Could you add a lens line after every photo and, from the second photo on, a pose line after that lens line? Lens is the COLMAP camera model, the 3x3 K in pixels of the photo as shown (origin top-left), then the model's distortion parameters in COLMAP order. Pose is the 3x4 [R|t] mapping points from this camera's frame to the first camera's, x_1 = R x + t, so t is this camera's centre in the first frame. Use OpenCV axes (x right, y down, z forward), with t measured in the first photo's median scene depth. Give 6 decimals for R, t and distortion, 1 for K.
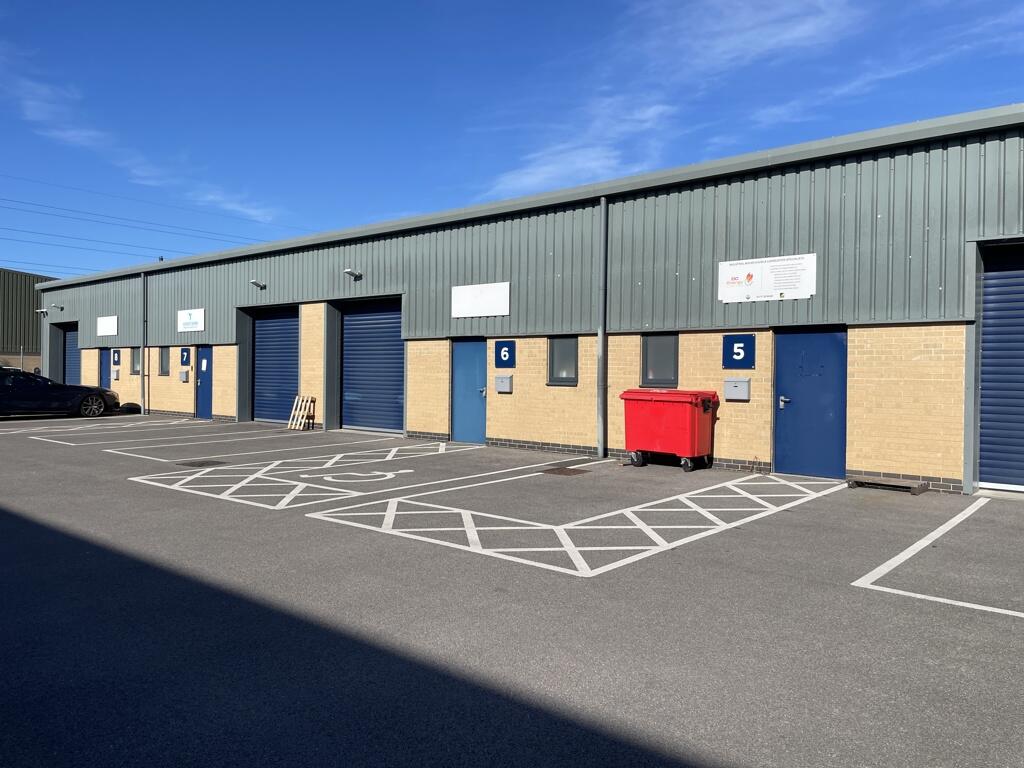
lens RADIAL K [[795.1, 0, 513.7], [0, 795.1, 379.8], [0, 0, 1]] dist [0.079645, -0.022200]
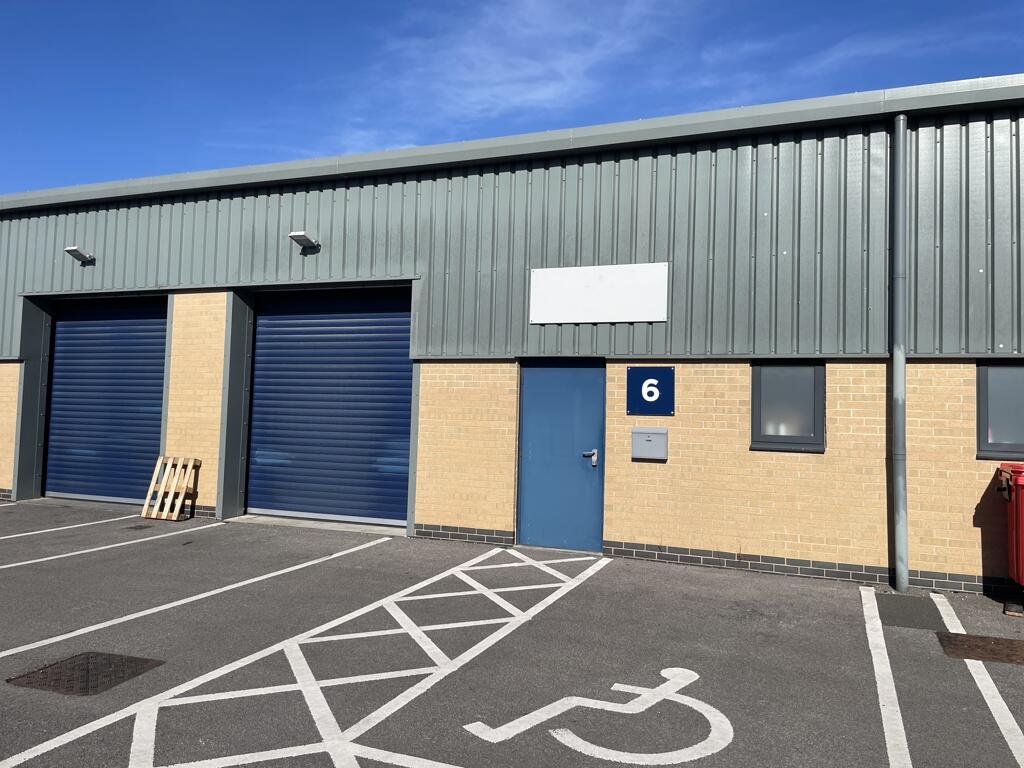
lens RADIAL K [[795.1, 0, 518.8], [0, 795.1, 379.9], [0, 0, 1]] dist [0.079645, -0.022200]
pose [[0.949974, 0.023211, 0.311466, -0.241145], [-0.010449, 0.999038, -0.042580, -0.013545], [-0.312155, 0.037196, 0.949303, 0.440352]]
